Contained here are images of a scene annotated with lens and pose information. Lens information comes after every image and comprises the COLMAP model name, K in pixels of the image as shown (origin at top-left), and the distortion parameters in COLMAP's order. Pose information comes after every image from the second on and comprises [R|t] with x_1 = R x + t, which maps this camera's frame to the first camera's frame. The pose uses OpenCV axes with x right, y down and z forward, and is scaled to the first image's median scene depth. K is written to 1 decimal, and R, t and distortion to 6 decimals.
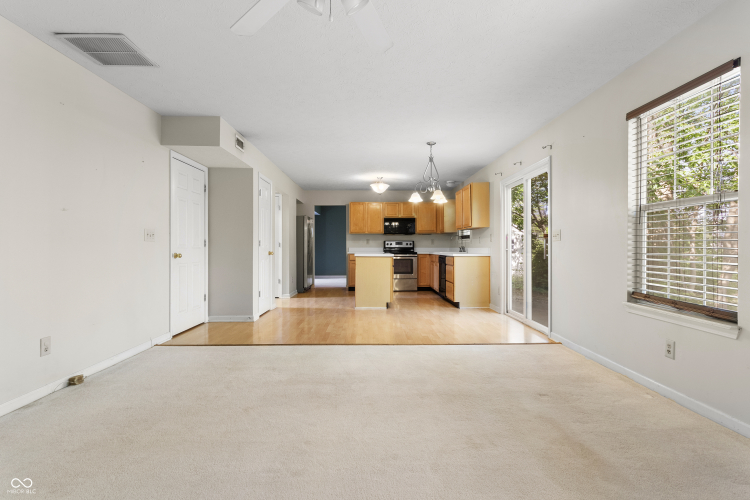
lens RADIAL K [[392.6, 0, 378.5], [0, 392.6, 250.2], [0, 0, 1]] dist [0.031525, 0.000000]
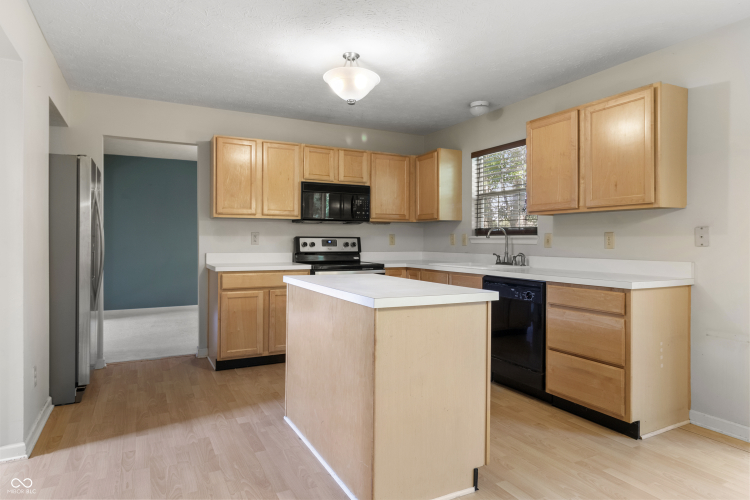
lens RADIAL K [[456.1, 0, 375.8], [0, 456.1, 247.2], [0, 0, 1]] dist [-0.000222, 0.002731]
pose [[0.898996, -0.002738, 0.437947, -0.128272], [-0.000908, 0.999967, 0.008117, -0.017230], [-0.437955, -0.007695, 0.898964, 0.535549]]
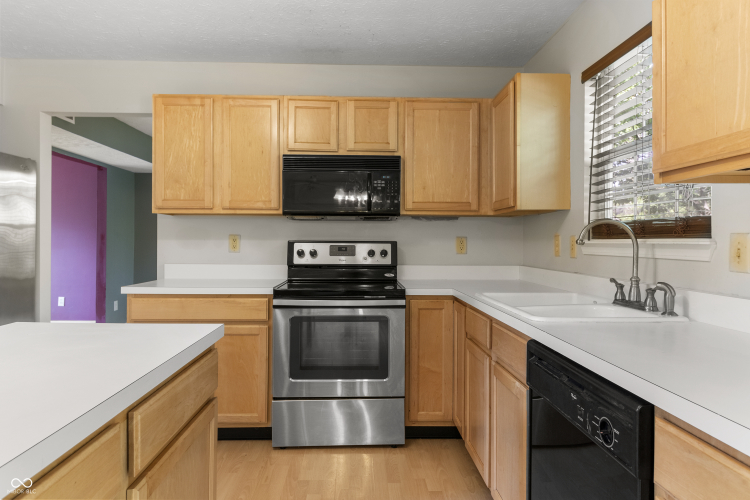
lens RADIAL K [[472.1, 0, 374.0], [0, 472.1, 244.3], [0, 0, 1]] dist [0.002400, 0.001499]
pose [[0.999980, 0.005206, 0.003639, 0.075762], [-0.005199, 0.999985, -0.001800, -0.022022], [-0.003649, 0.001782, 0.999992, 0.686266]]
